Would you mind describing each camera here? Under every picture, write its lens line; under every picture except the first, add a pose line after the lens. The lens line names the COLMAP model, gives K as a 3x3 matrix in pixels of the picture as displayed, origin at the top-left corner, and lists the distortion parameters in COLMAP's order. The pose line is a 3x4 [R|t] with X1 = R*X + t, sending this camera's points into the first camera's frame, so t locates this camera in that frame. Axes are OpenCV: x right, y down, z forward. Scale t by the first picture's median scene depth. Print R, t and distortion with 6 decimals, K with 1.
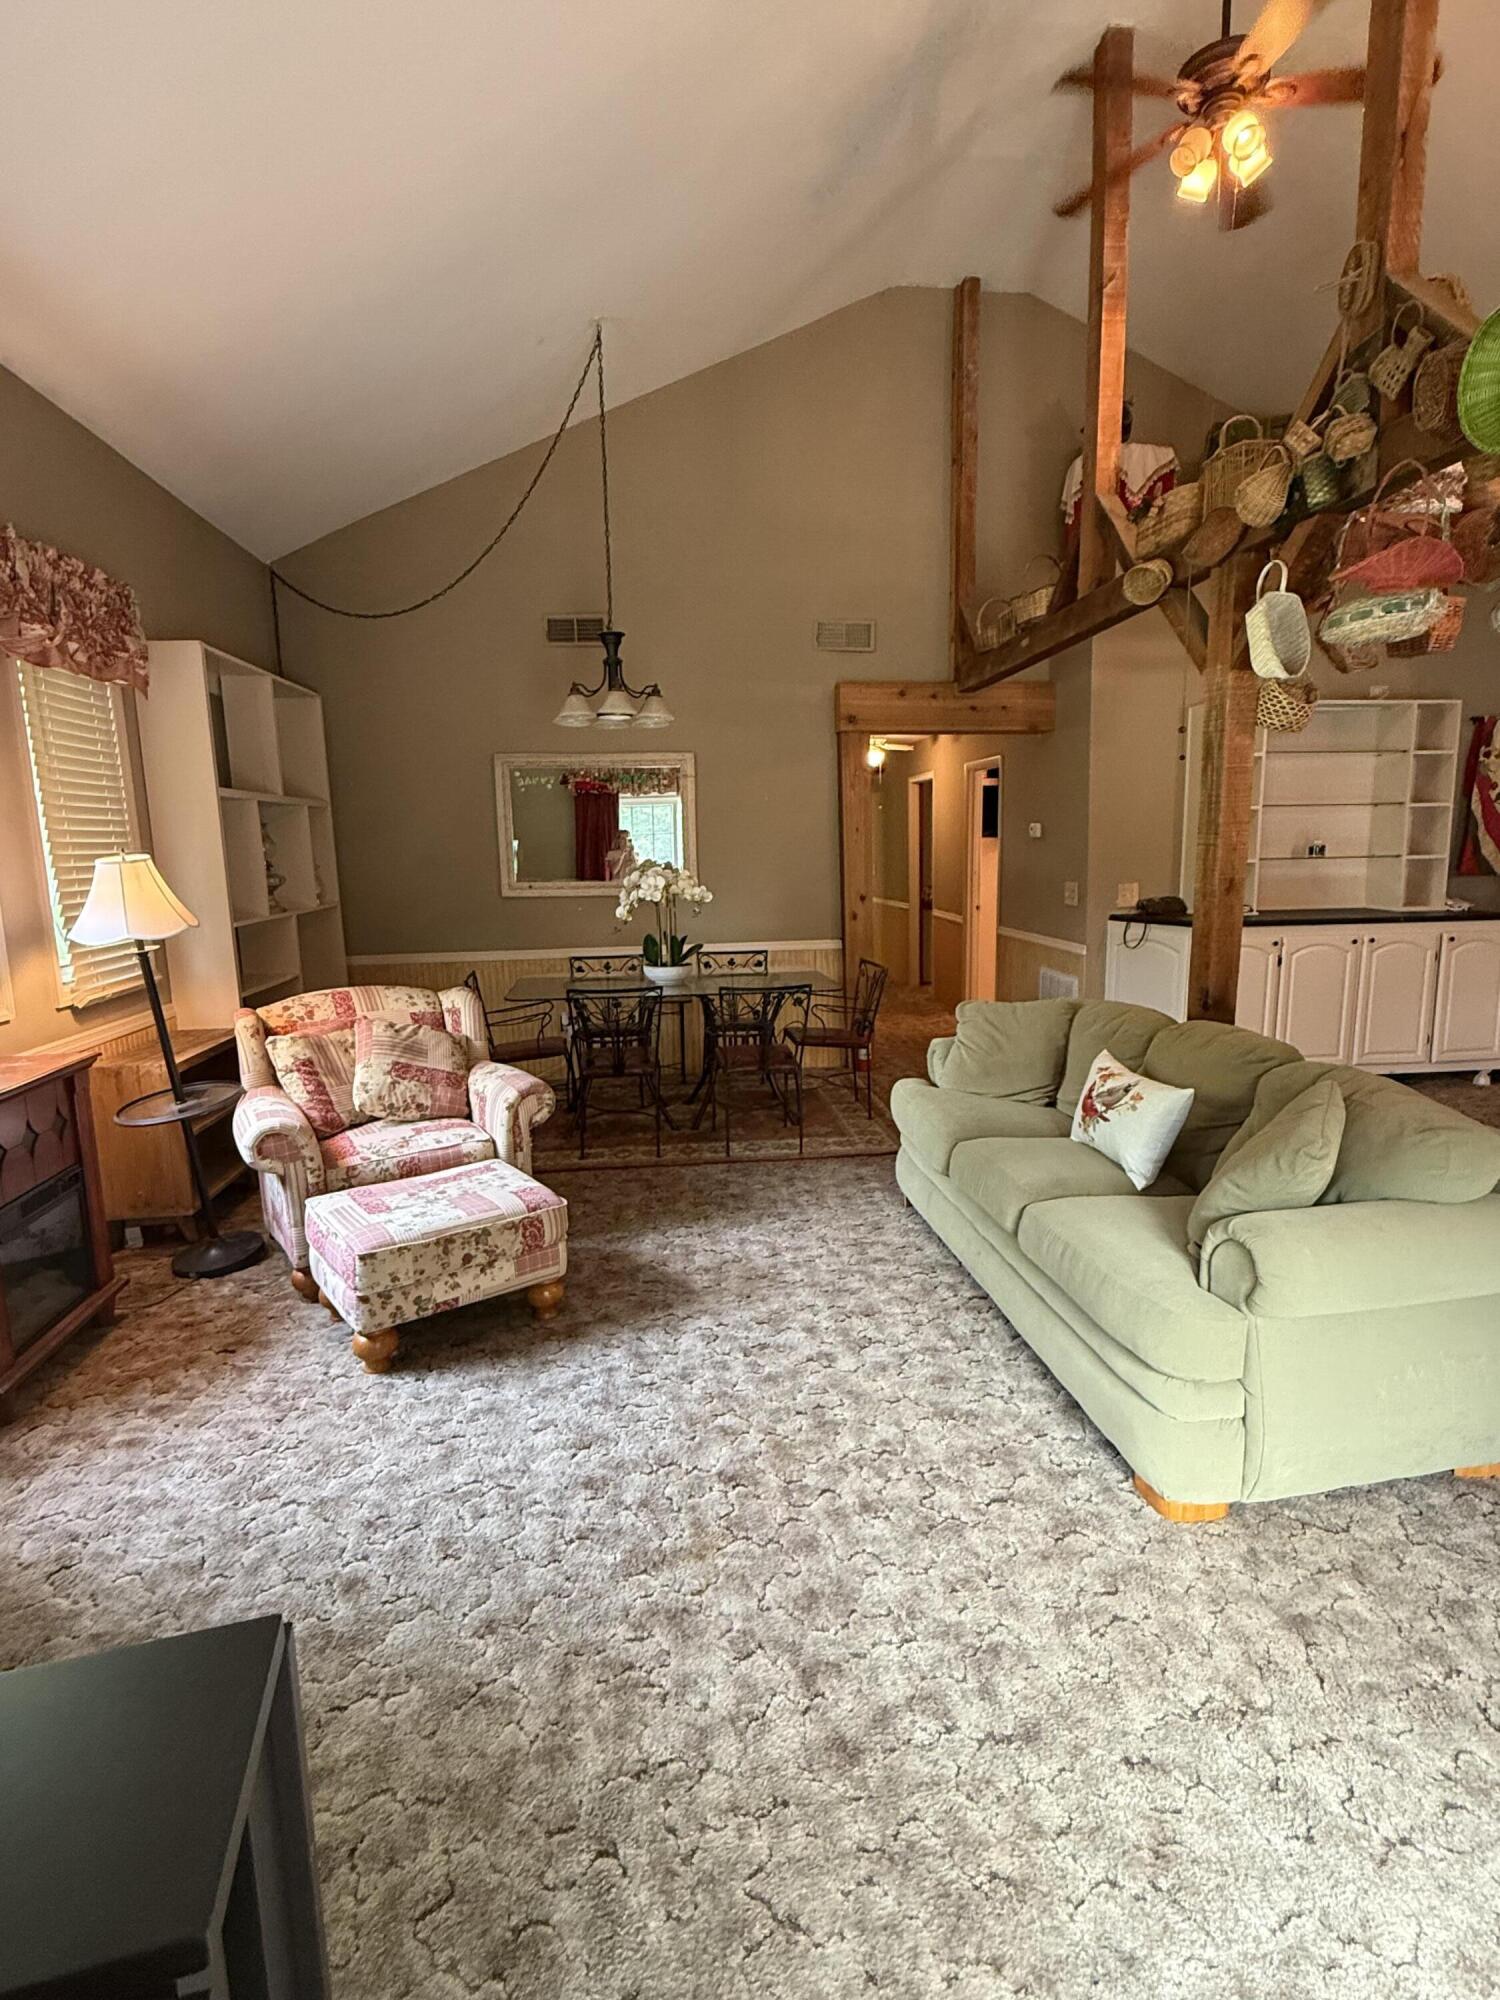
lens RADIAL K [[993.6, 0, 753.4], [0, 993.6, 1007.0], [0, 0, 1]] dist [0.001159, -0.000365]
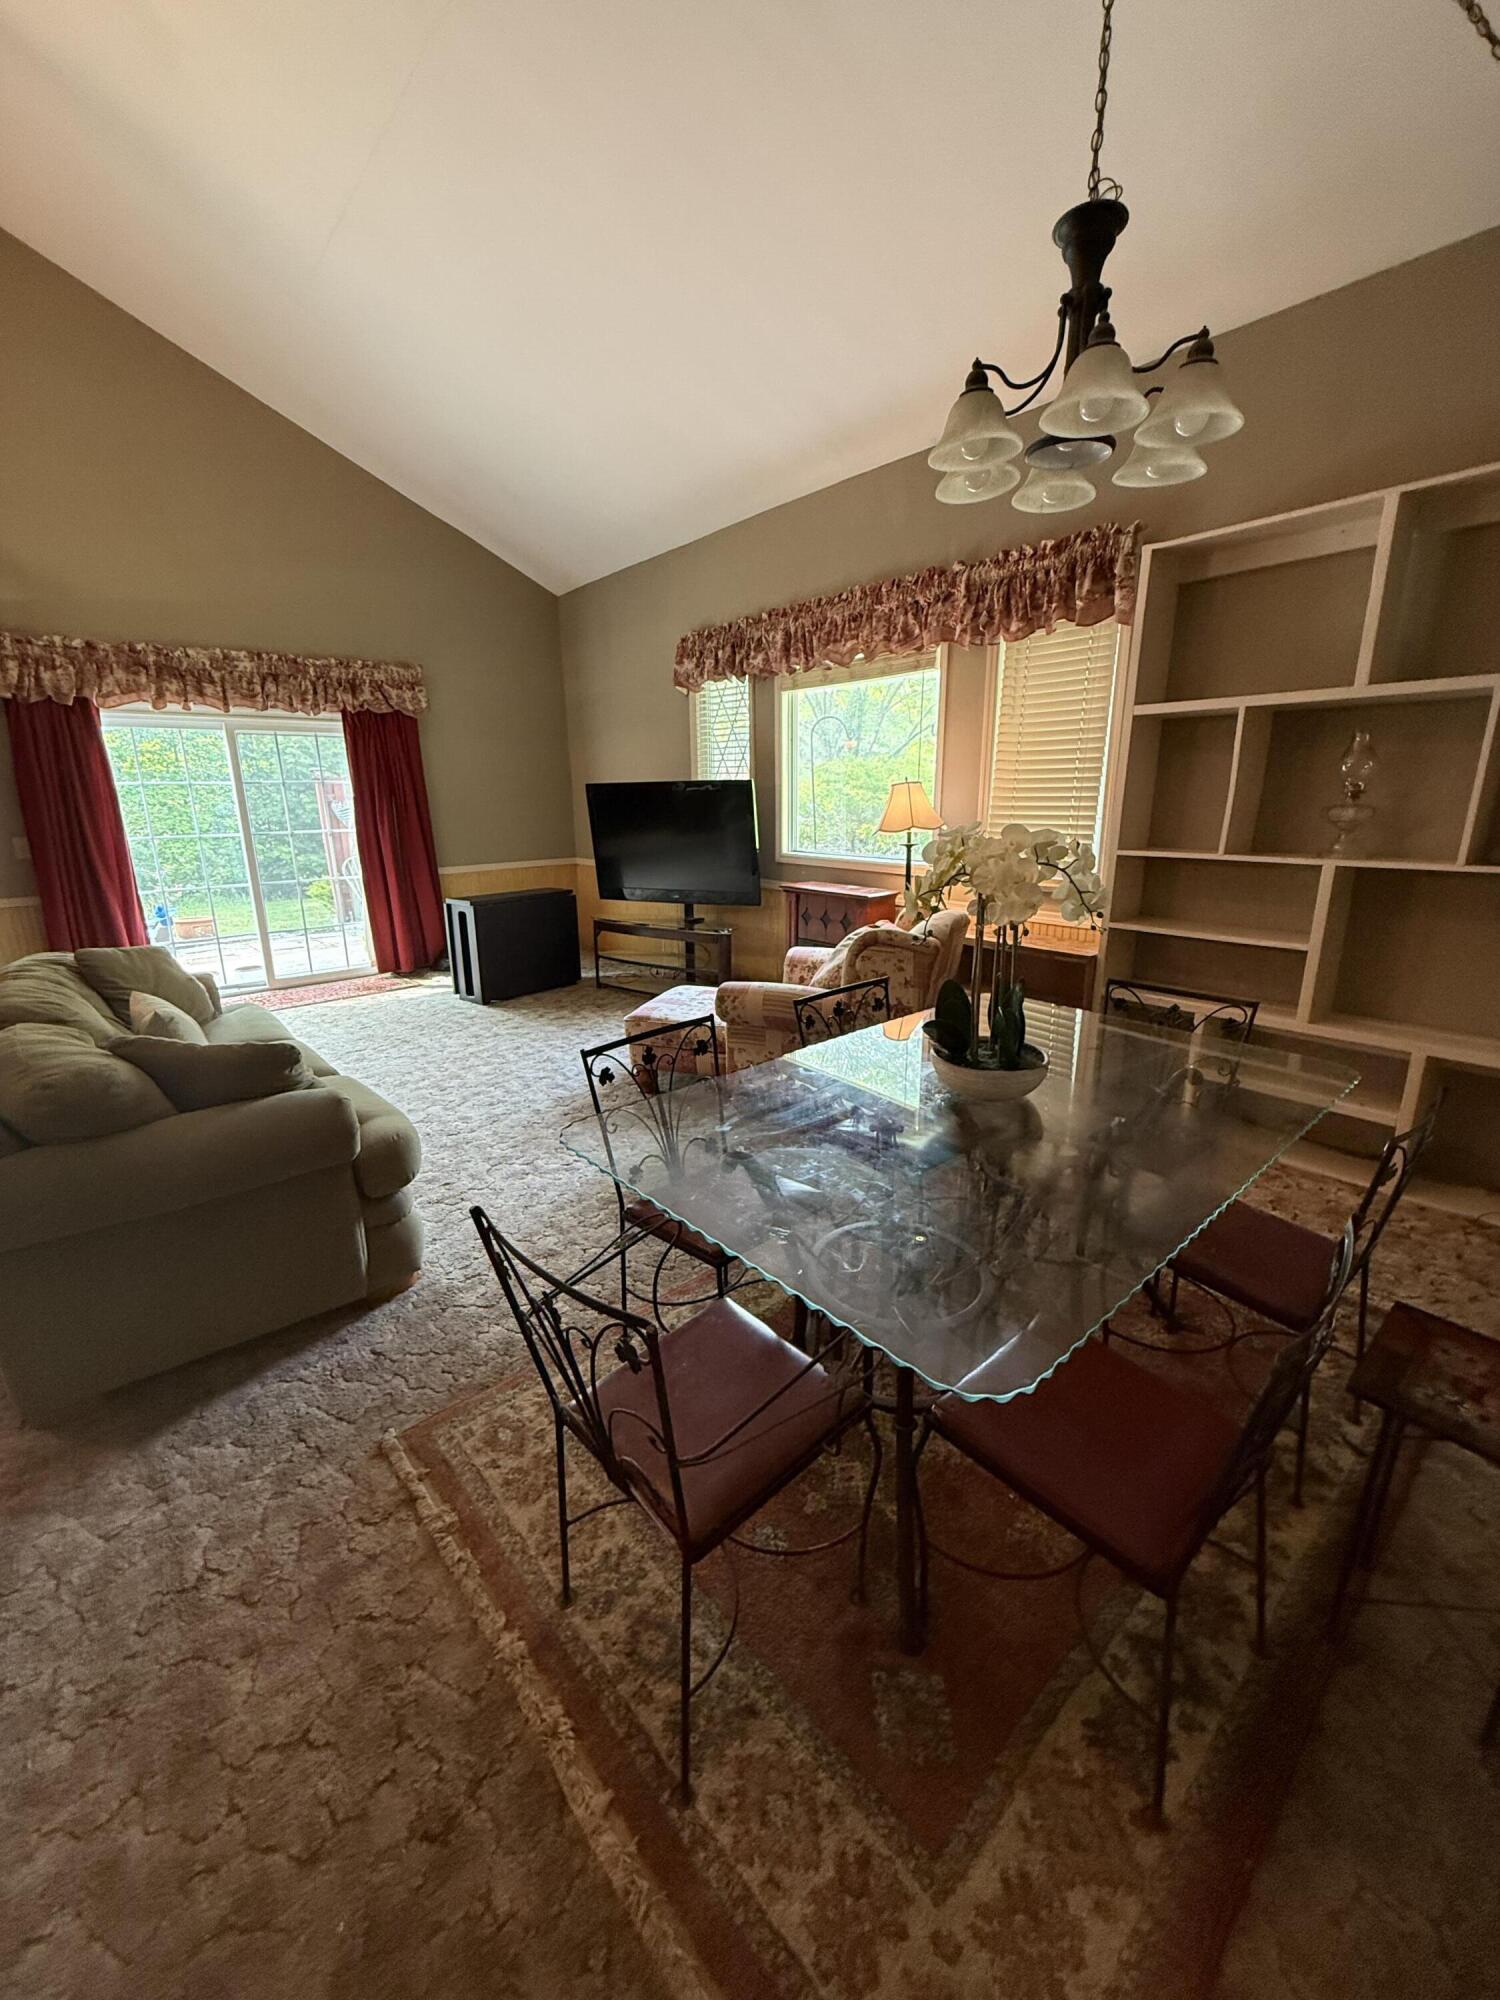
lens RADIAL K [[795.1, 0, 750.7], [0, 795.1, 996.5], [0, 0, 1]] dist [-0.001203, 0.000187]
pose [[-0.827236, 0.163221, -0.537623, 0.329697], [-0.067861, 0.920844, 0.383982, -0.344402], [0.557741, 0.354127, -0.750679, 2.162078]]
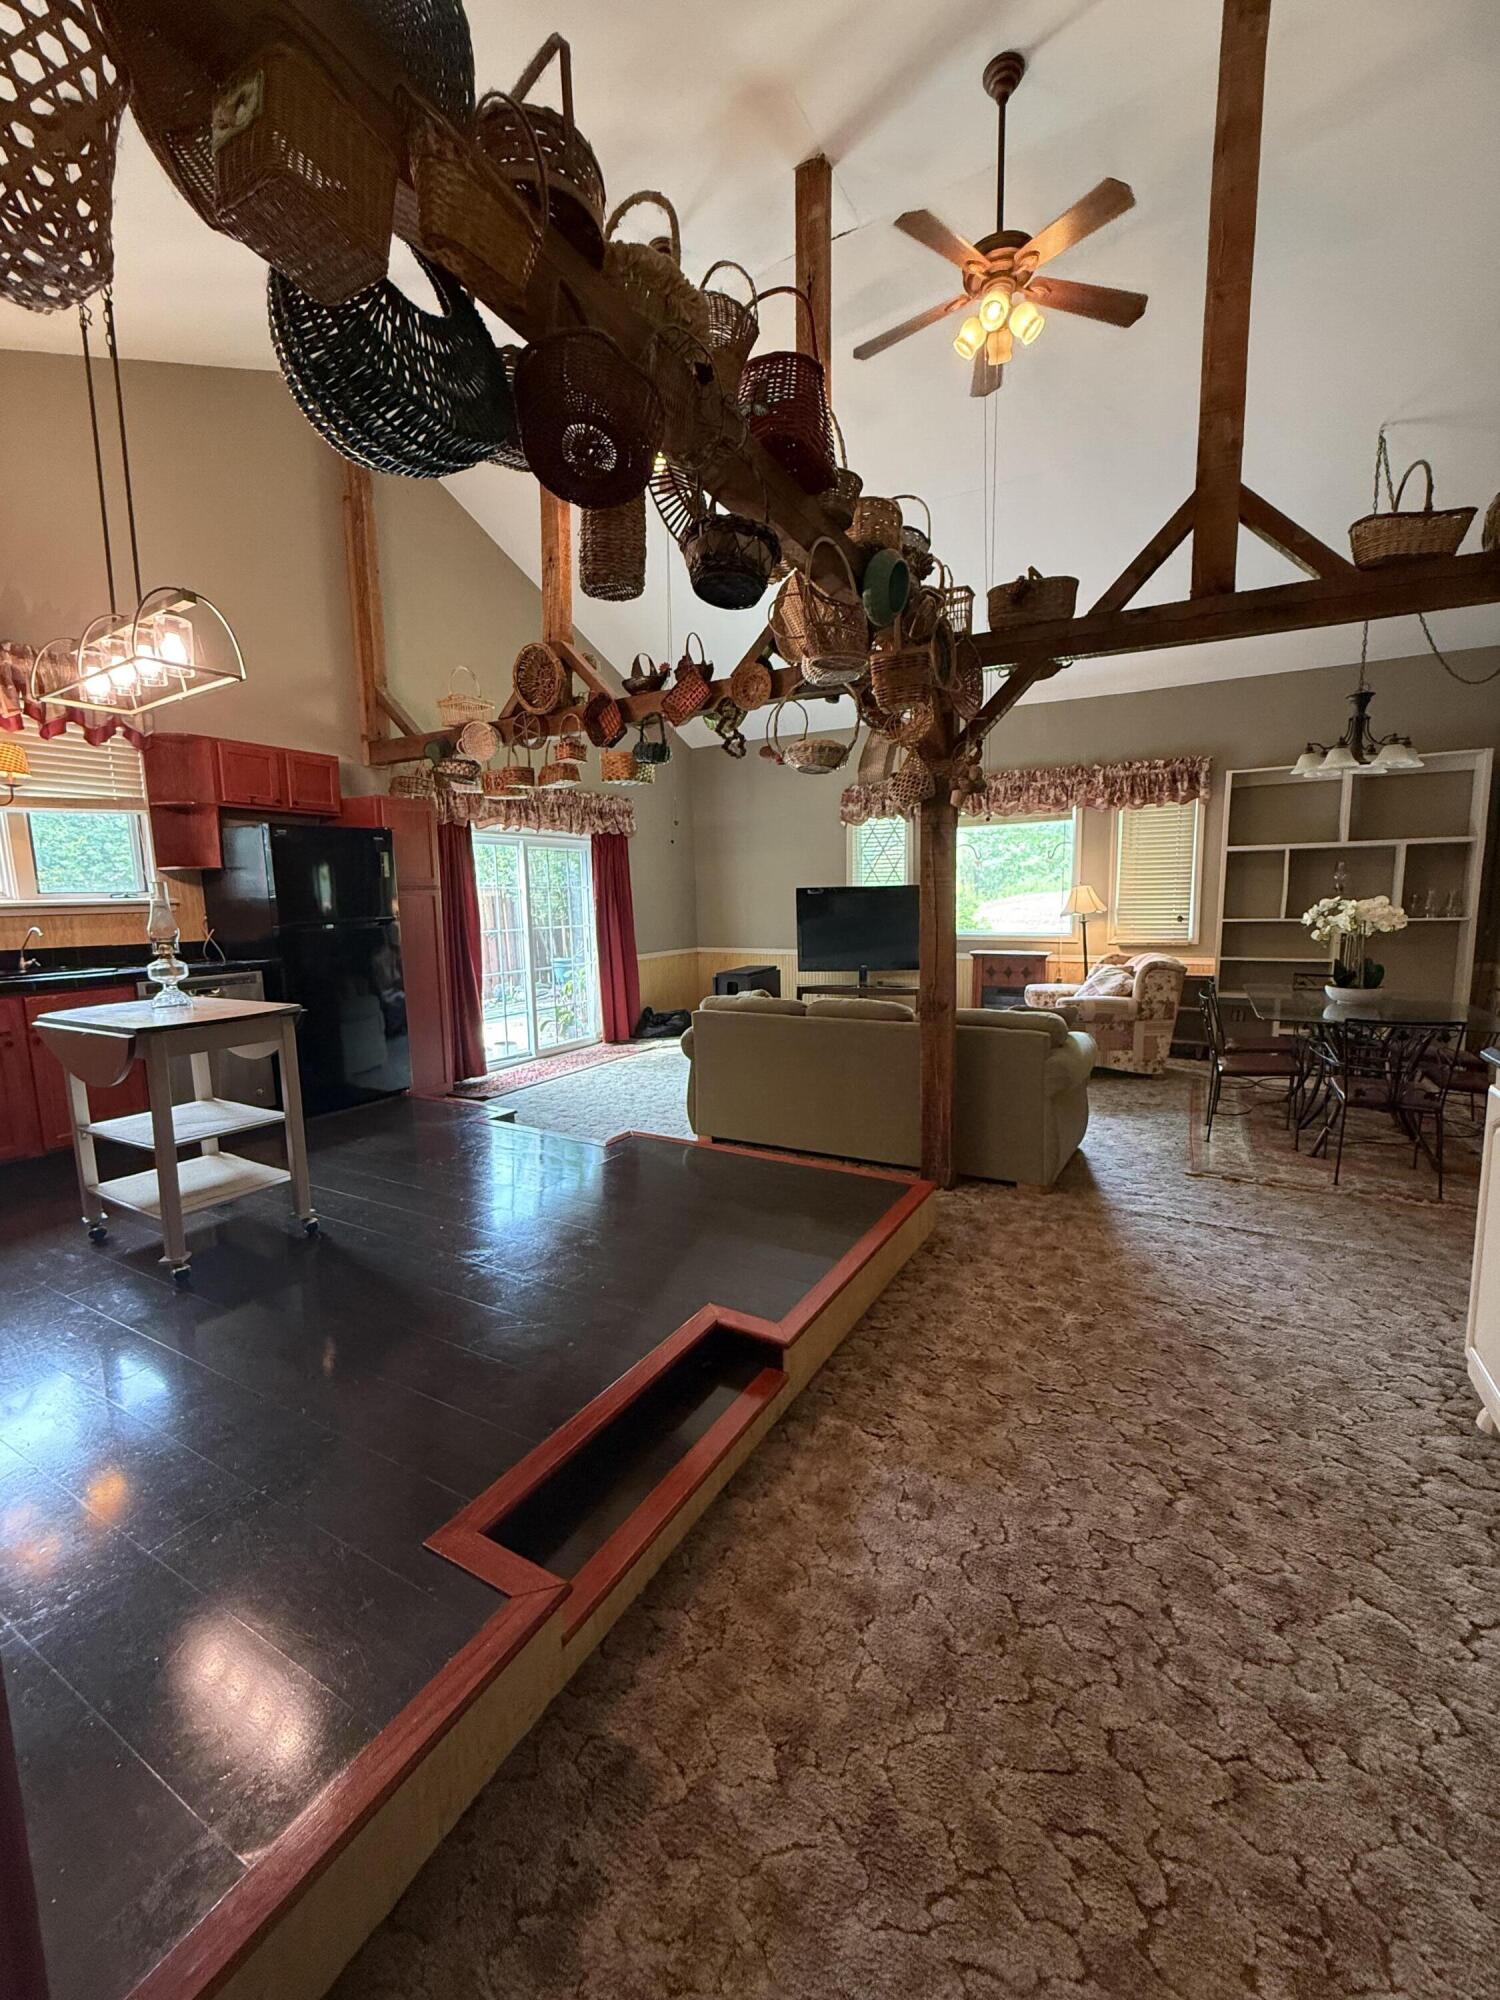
lens RADIAL K [[795.1, 0, 753.0], [0, 795.1, 998.6], [0, 0, 1]] dist [-0.001203, 0.000187]
pose [[-0.592031, 0.127245, -0.795807, 1.804001], [-0.104137, 0.967100, 0.232106, -0.295183], [0.799159, 0.220287, -0.559302, 1.751009]]
